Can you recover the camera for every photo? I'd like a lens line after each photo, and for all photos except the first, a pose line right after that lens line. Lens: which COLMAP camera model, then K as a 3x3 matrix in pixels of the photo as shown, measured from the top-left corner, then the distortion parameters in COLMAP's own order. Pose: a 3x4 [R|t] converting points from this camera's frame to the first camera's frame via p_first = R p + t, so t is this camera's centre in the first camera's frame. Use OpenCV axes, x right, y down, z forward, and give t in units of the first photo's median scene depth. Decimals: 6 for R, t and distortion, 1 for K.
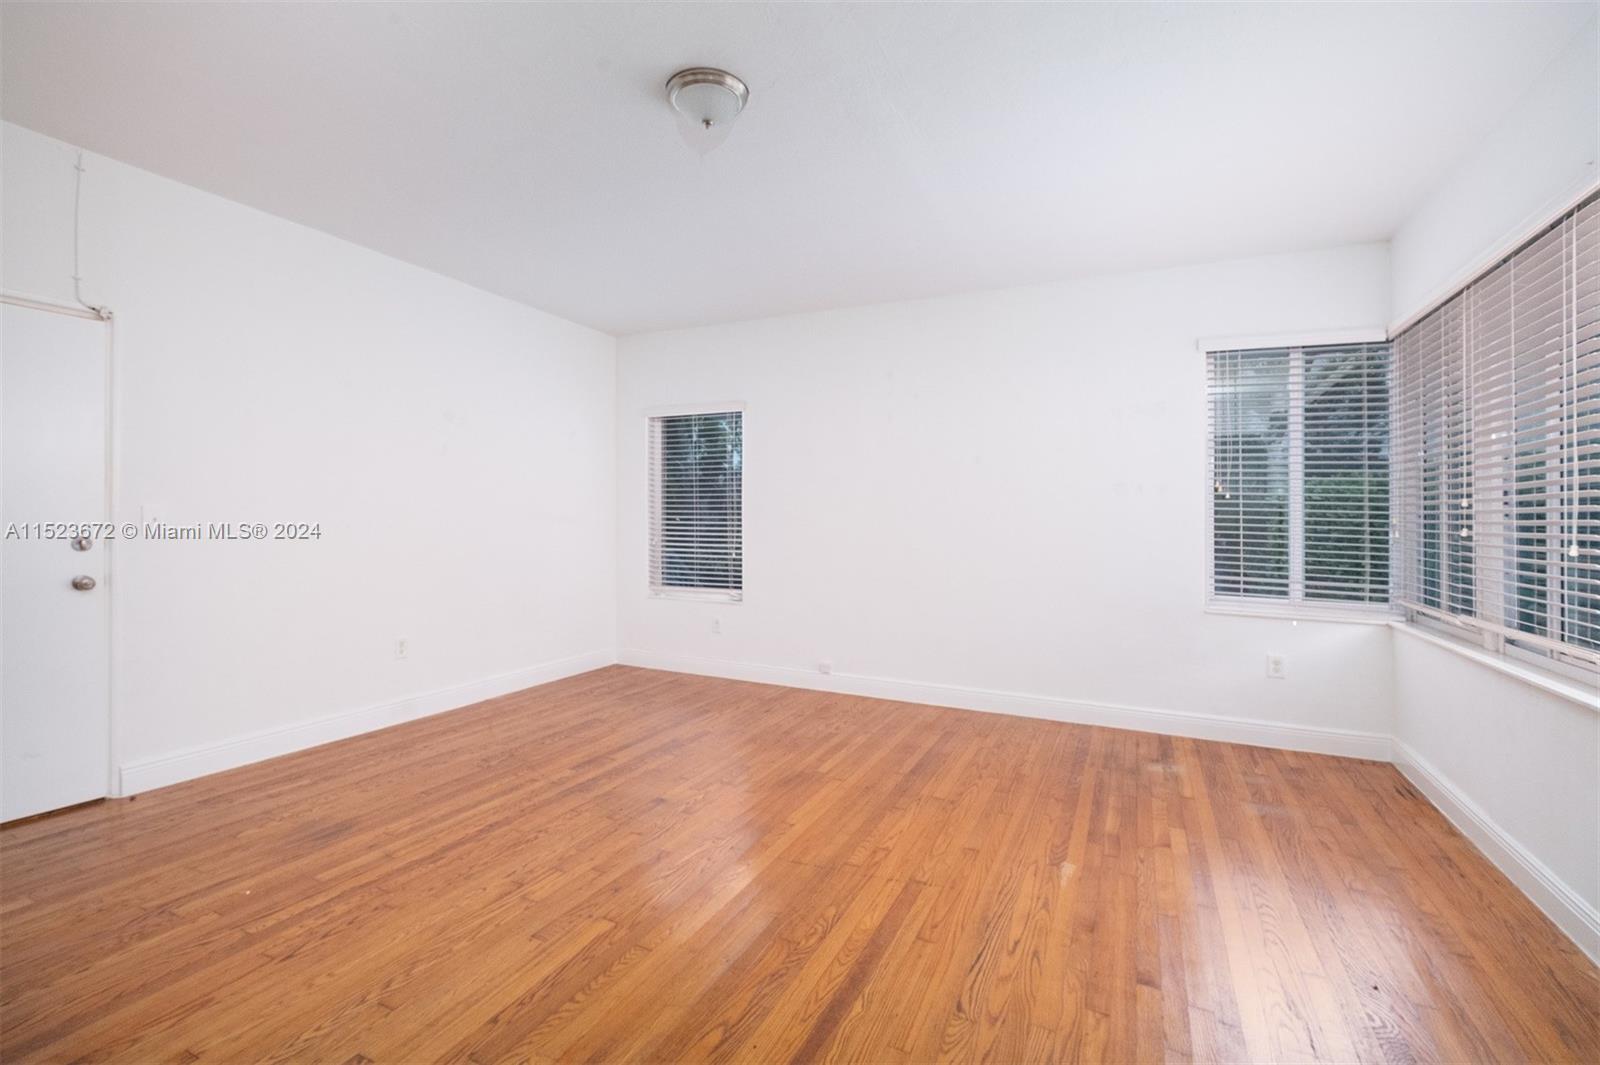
lens RADIAL K [[696.0, 0, 800.0], [0, 696.0, 532.5], [0, 0, 1]] dist [0.002343, 0.000128]
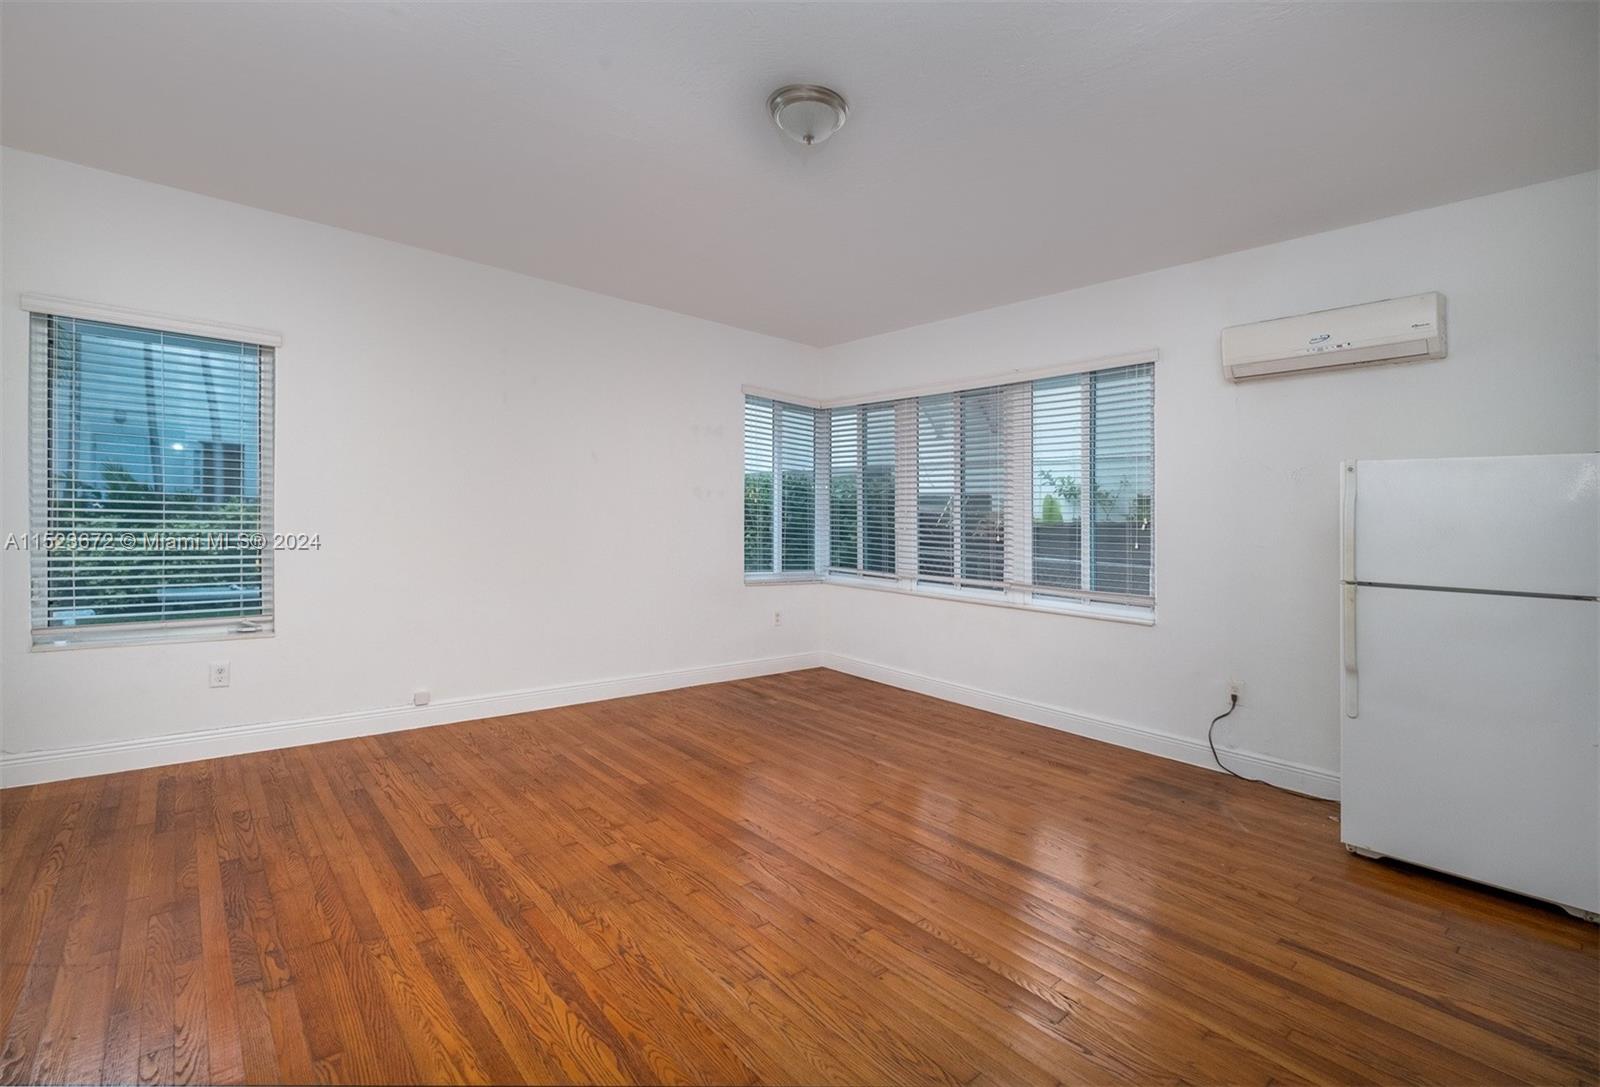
lens RADIAL K [[691.0, 0, 800.0], [0, 691.0, 543.5], [0, 0, 1]] dist [-0.001138, -0.000289]
pose [[0.419545, -0.028399, 0.907290, -0.747368], [-0.007811, 0.999361, 0.034892, -0.020951], [-0.907701, -0.021725, 0.419055, 0.425657]]
